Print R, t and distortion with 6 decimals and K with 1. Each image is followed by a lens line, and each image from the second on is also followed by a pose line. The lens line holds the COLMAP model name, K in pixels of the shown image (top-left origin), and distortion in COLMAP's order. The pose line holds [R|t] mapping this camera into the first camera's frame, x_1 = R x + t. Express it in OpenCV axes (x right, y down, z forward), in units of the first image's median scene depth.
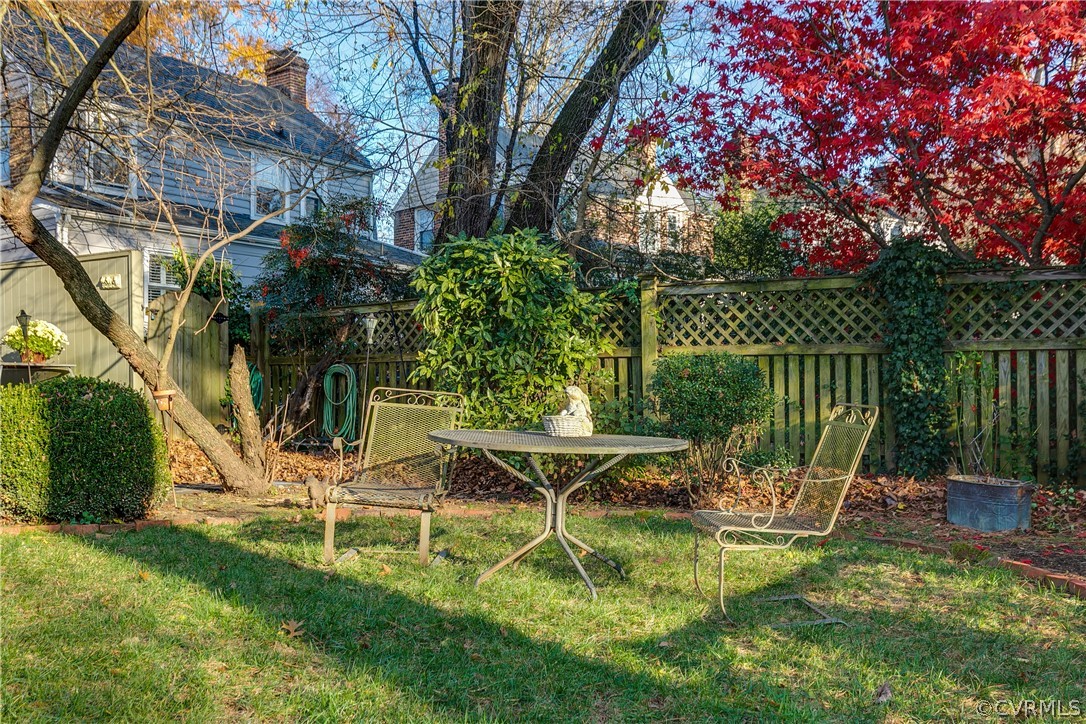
lens RADIAL K [[1073.2, 0, 541.2], [0, 1073.2, 372.4], [0, 0, 1]] dist [0.021609, 0.000000]
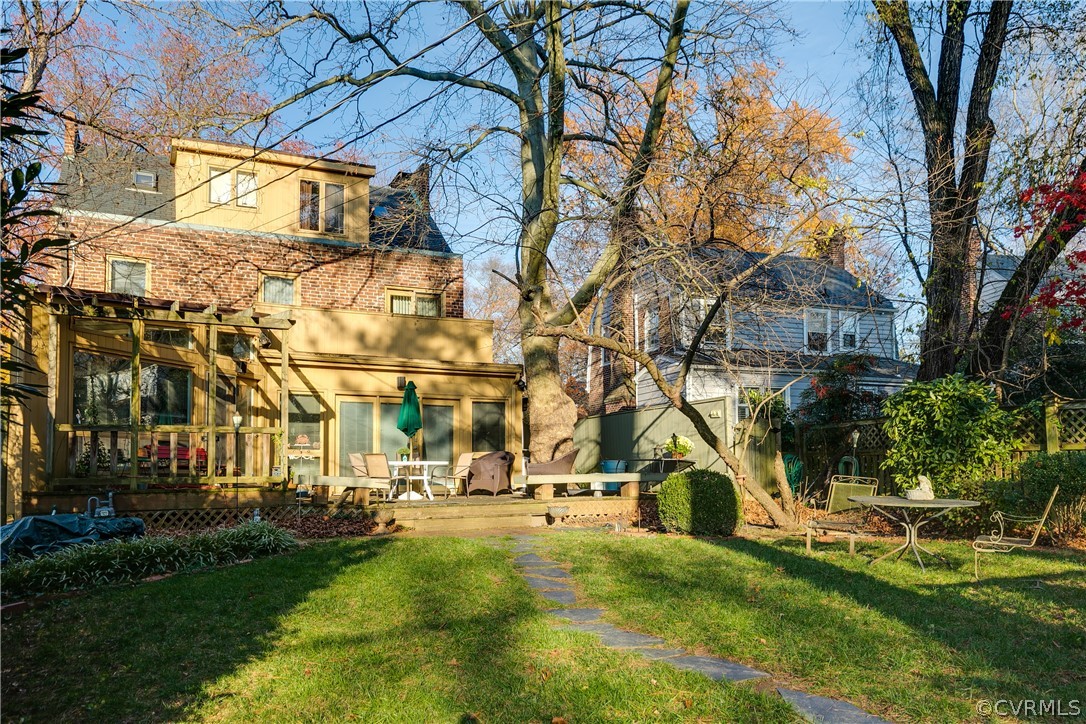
lens RADIAL K [[842.1, 0, 544.1], [0, 842.1, 434.0], [0, 0, 1]] dist [-0.004568, -0.001900]
pose [[0.833661, -0.026400, -0.551645, 0.174585], [0.014743, 0.999565, -0.025555, -0.020236], [0.552080, 0.013171, 0.833687, -0.424060]]
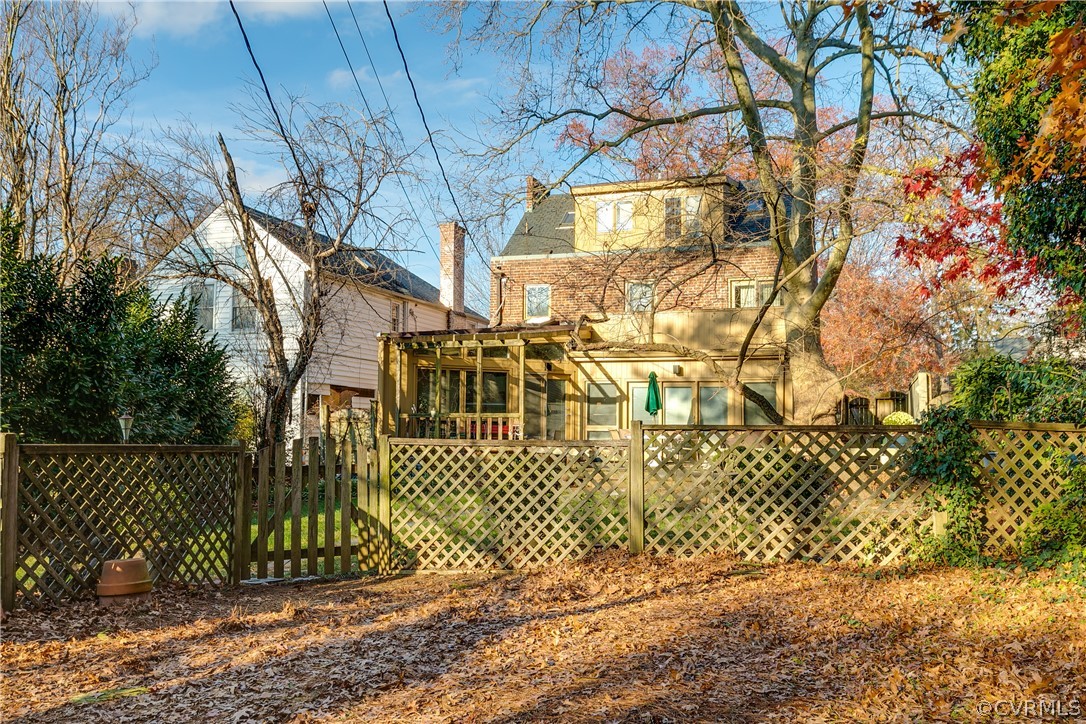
lens RADIAL K [[966.7, 0, 544.2], [0, 966.7, 361.6], [0, 0, 1]] dist [0.008062, 0.001485]
pose [[0.195183, -0.070154, -0.978255, 1.270518], [0.015336, 0.997535, -0.068476, -0.033839], [0.980647, -0.001637, 0.195778, 0.051493]]
